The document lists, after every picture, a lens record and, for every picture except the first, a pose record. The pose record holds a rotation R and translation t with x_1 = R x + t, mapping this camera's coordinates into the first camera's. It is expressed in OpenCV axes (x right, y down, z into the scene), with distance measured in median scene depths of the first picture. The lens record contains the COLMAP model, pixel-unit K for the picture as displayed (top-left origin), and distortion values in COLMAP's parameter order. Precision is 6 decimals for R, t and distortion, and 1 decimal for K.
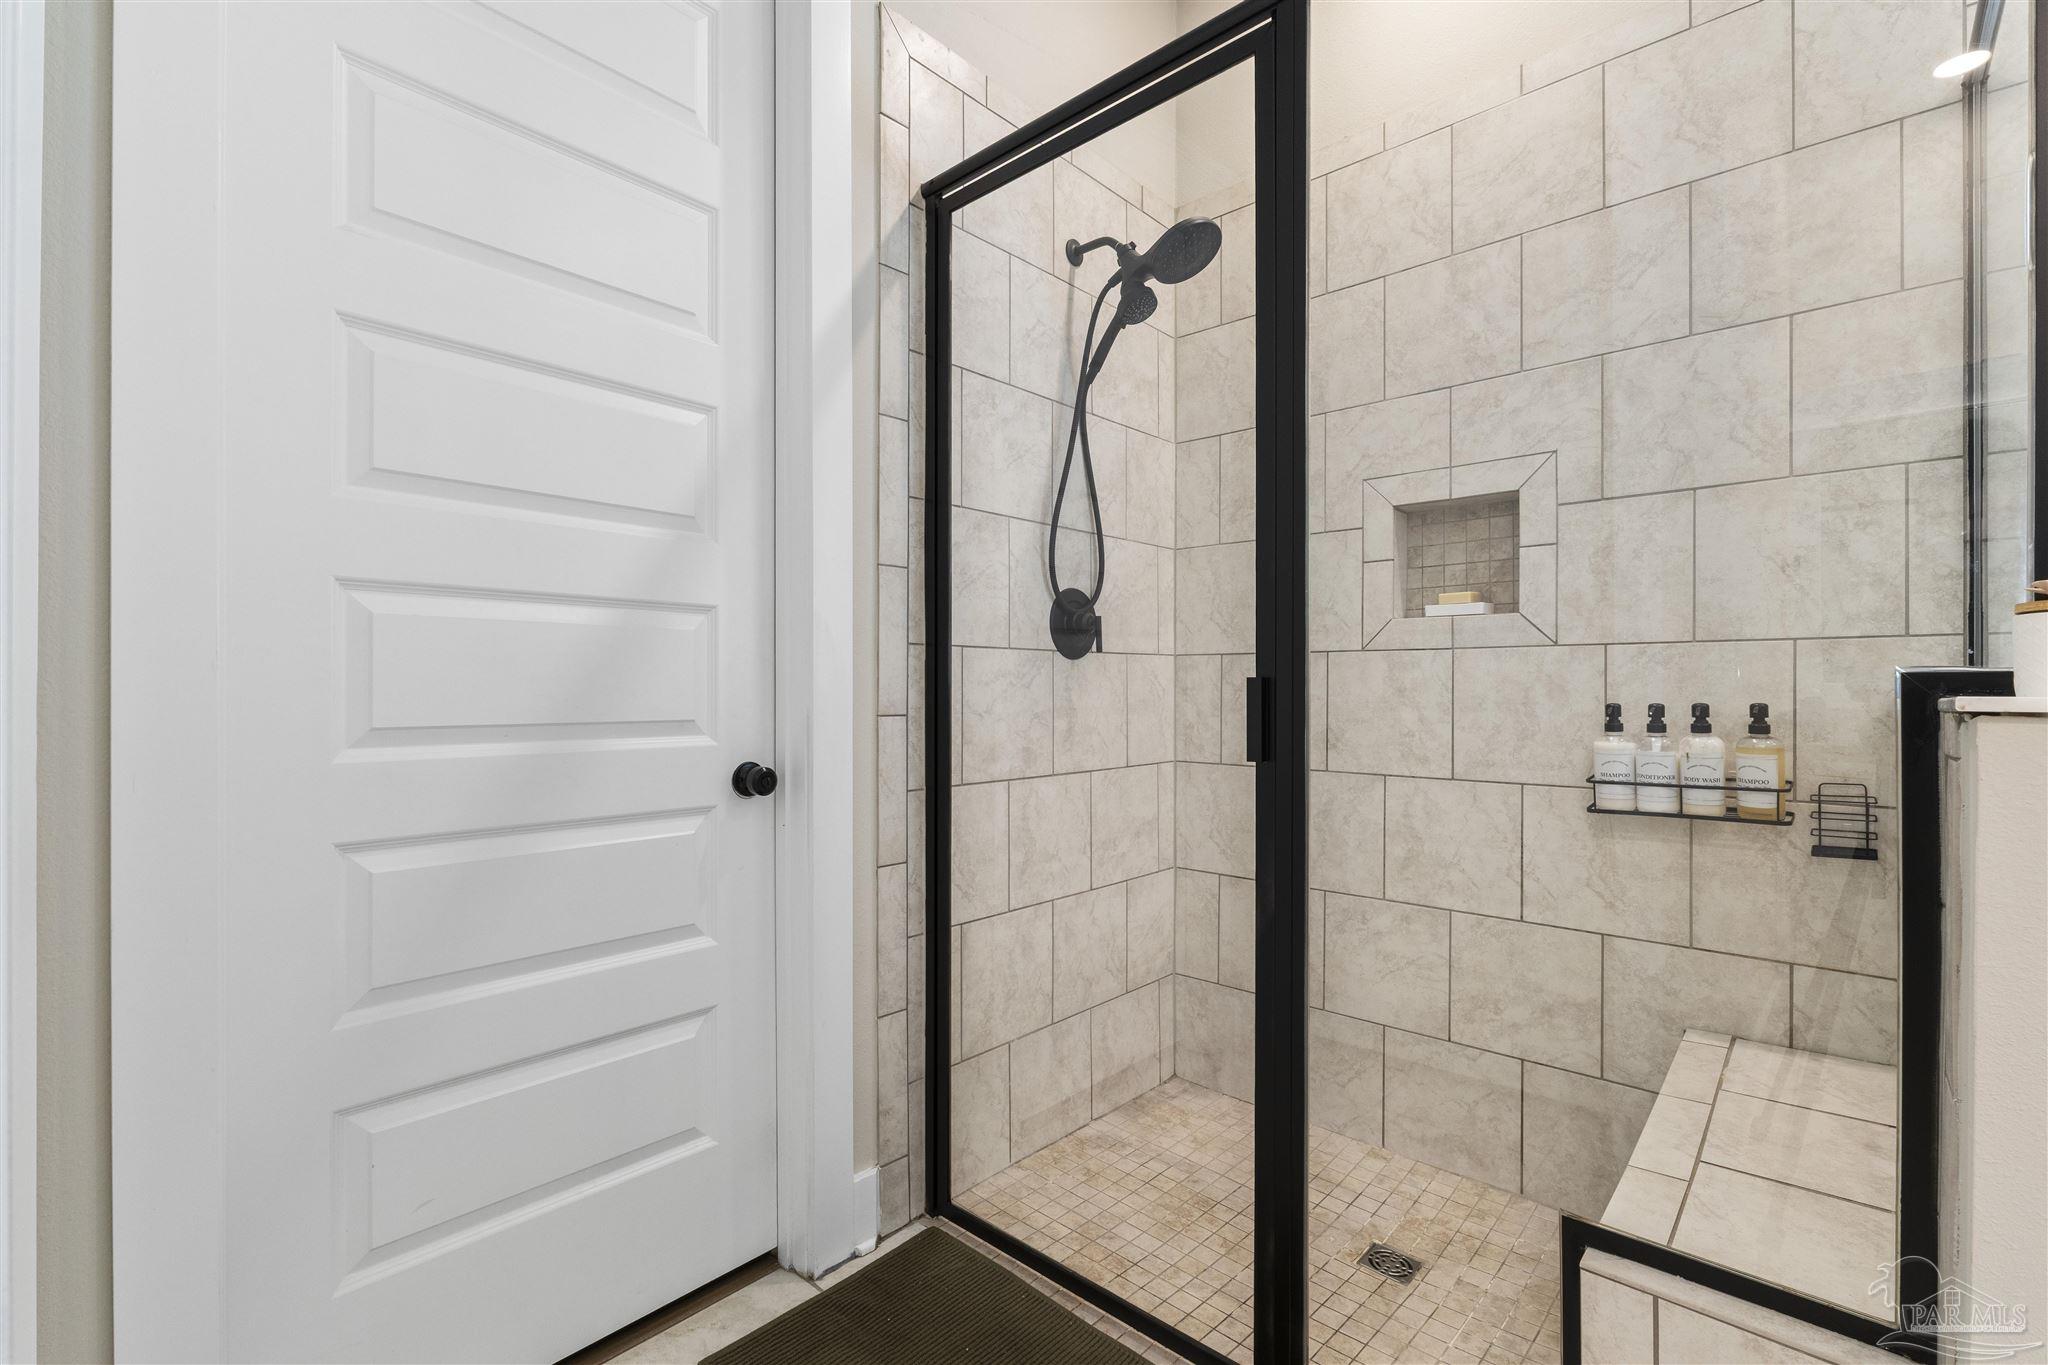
lens RADIAL K [[916.5, 0, 1024.3], [0, 916.5, 688.5], [0, 0, 1]] dist [-0.003226, 0.000611]
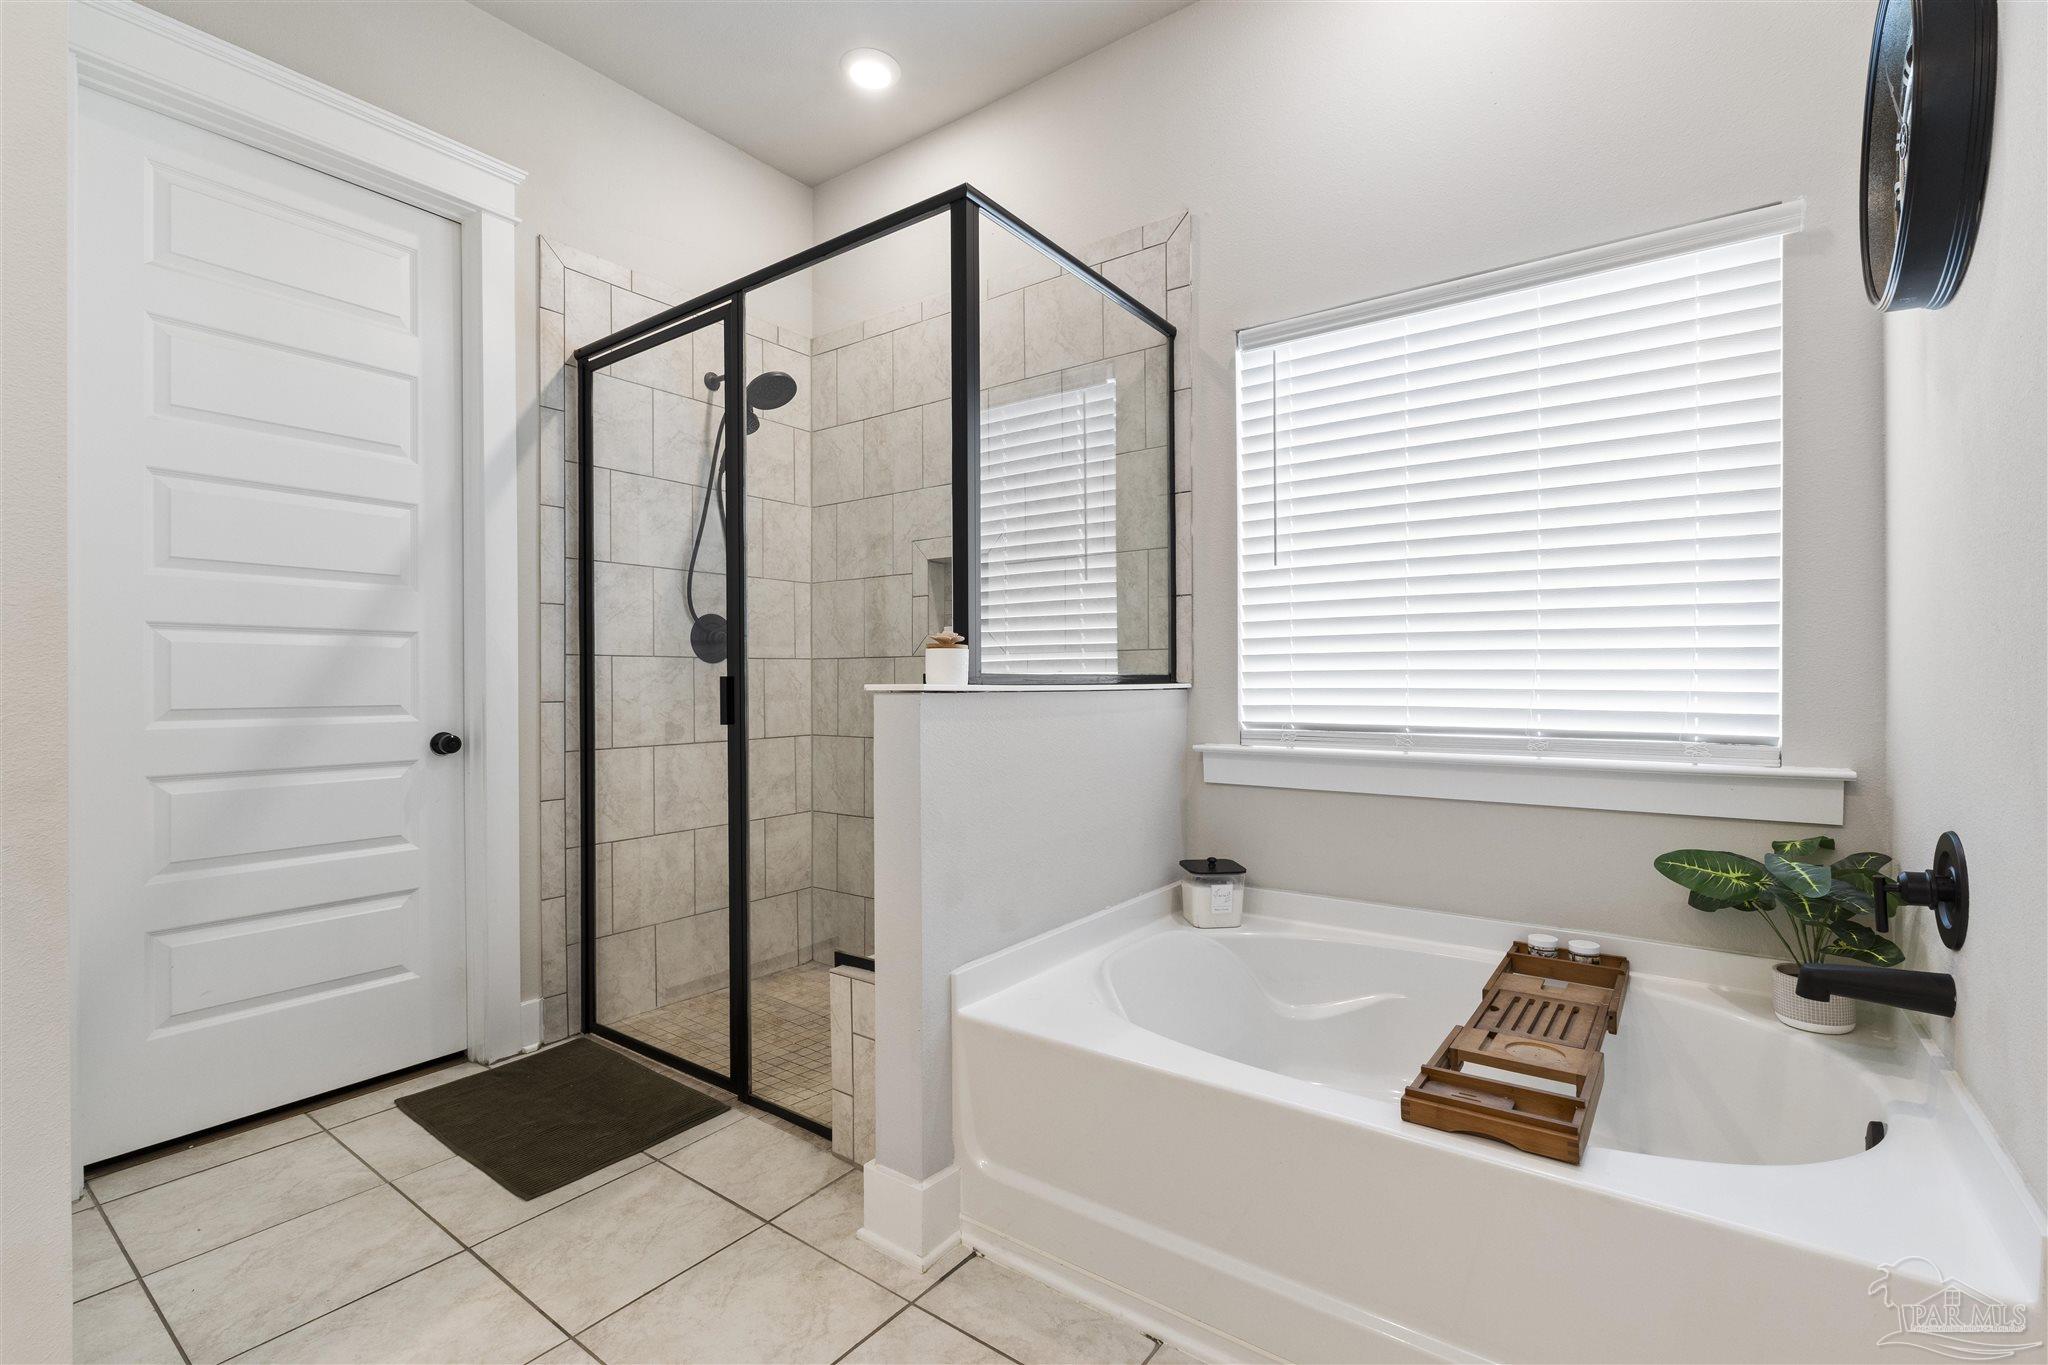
lens RADIAL K [[916.5, 0, 1024.8], [0, 916.5, 679.8], [0, 0, 1]] dist [-0.003226, 0.000611]
pose [[0.993844, -0.006860, 0.110573, 0.469882], [0.007284, 0.999968, -0.003433, 0.003479], [-0.110545, 0.004217, 0.993862, -0.599602]]
